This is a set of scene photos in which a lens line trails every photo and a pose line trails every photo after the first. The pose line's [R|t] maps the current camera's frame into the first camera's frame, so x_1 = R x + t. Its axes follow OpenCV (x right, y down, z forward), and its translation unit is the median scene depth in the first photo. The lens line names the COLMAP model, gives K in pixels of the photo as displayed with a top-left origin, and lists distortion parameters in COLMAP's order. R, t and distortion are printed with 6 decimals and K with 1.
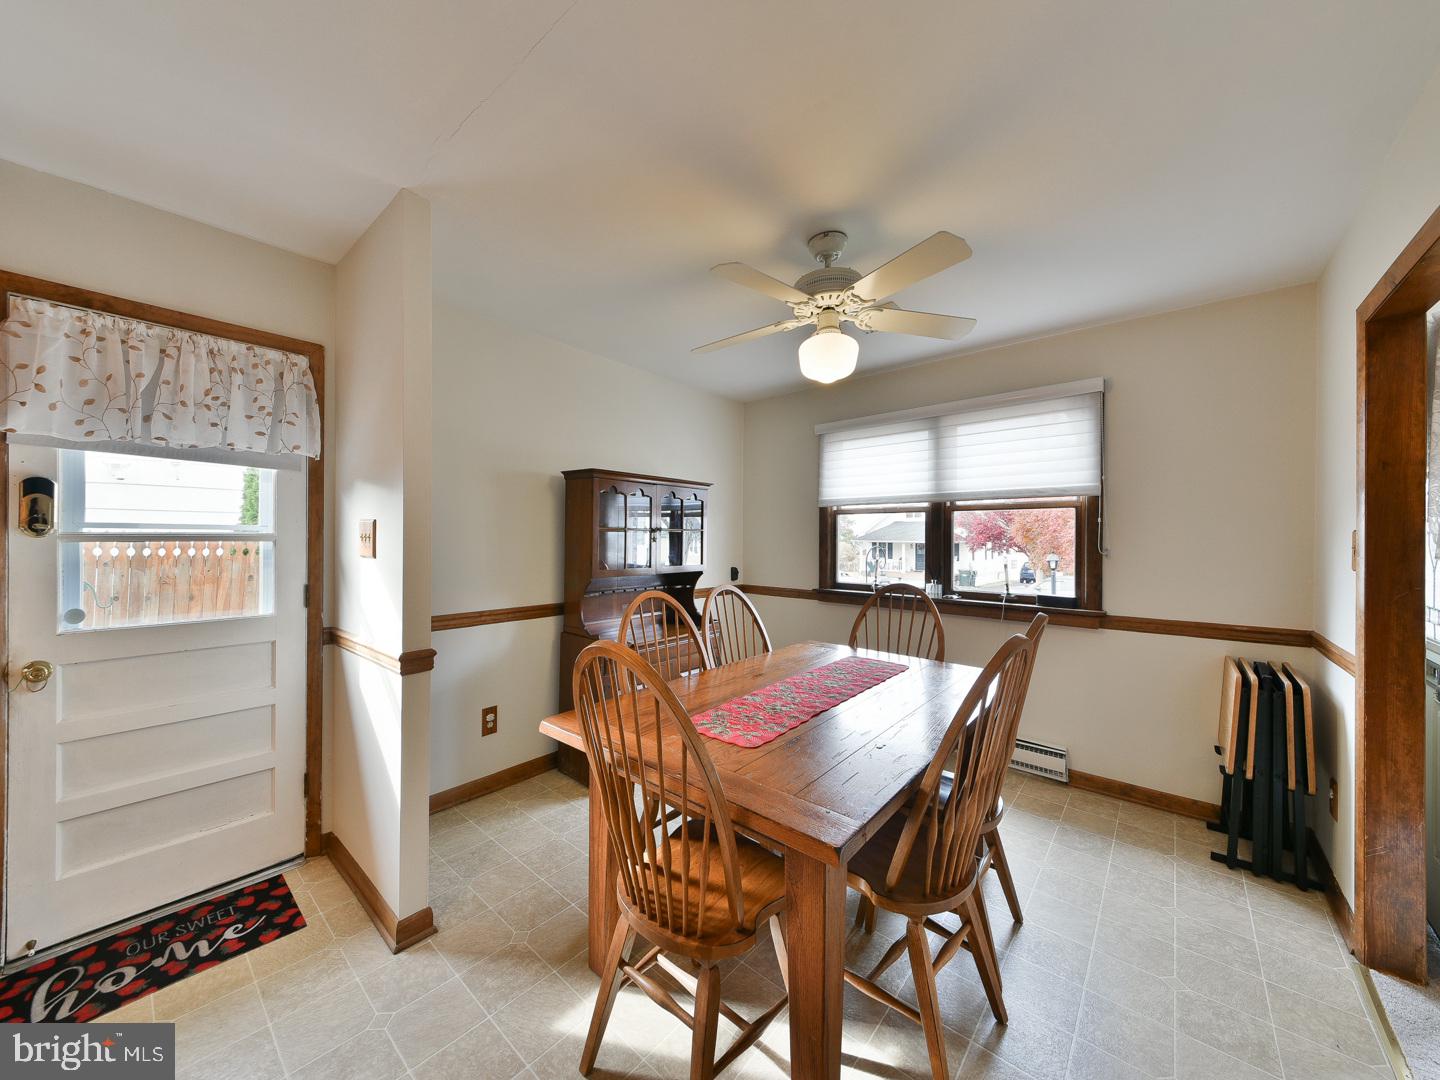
lens RADIAL K [[522.9, 0, 698.7], [0, 522.9, 535.4], [0, 0, 1]] dist [-0.000296, -0.002444]
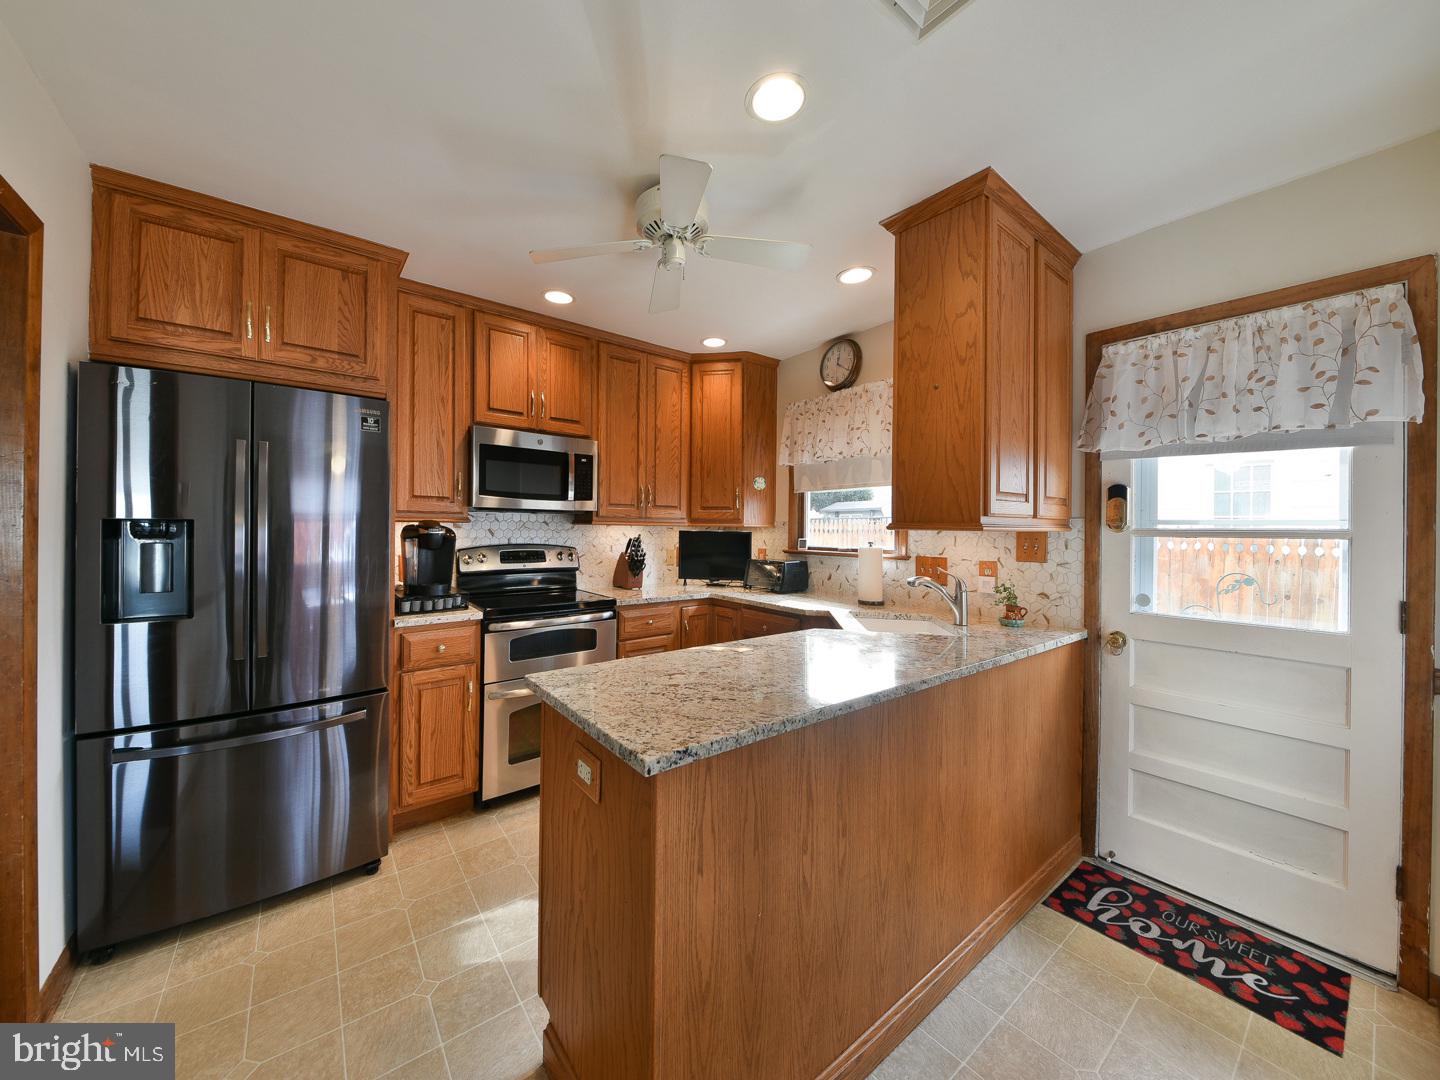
lens RADIAL K [[522.9, 0, 720.8], [0, 522.9, 527.8], [0, 0, 1]] dist [-0.000296, -0.002444]
pose [[-0.175213, -0.007030, -0.984505, 0.123679], [-0.007600, 0.999954, -0.005787, 0.006529], [0.984501, 0.006469, -0.175259, 0.242112]]
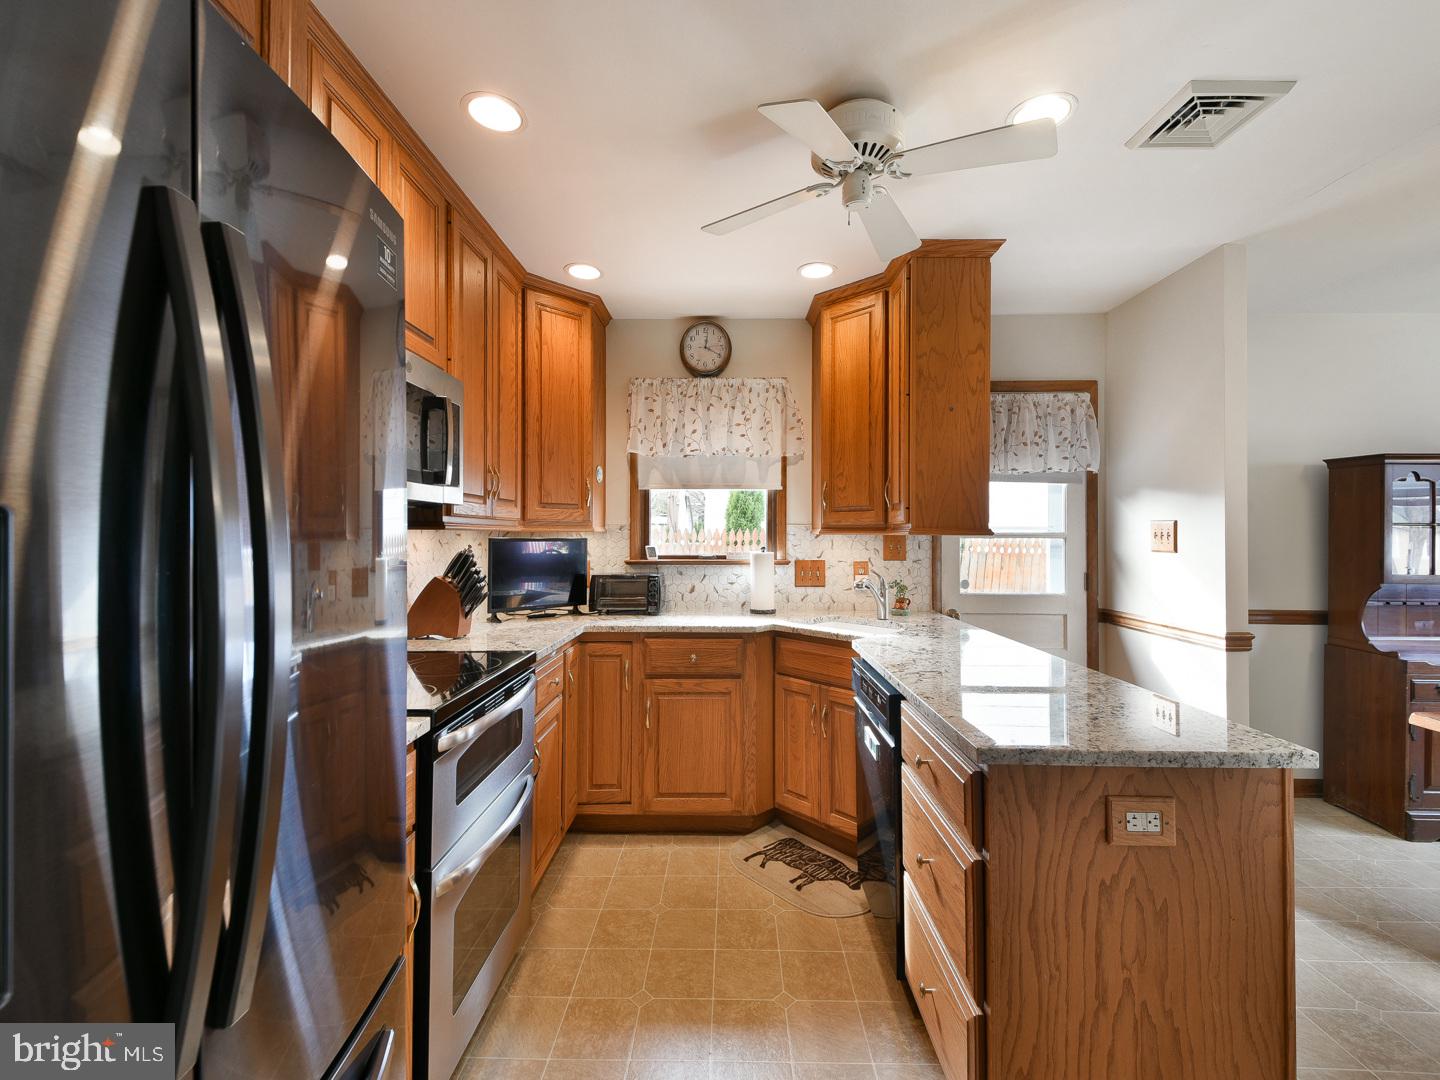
lens RADIAL K [[599.6, 0, 719.9], [0, 599.6, 533.9], [0, 0, 1]] dist [0.016198, -0.000734]
pose [[0.651180, -0.000515, -0.758923, -0.255526], [0.002037, 0.999997, 0.001069, -0.003666], [0.758920, -0.002242, 0.651179, -0.723052]]
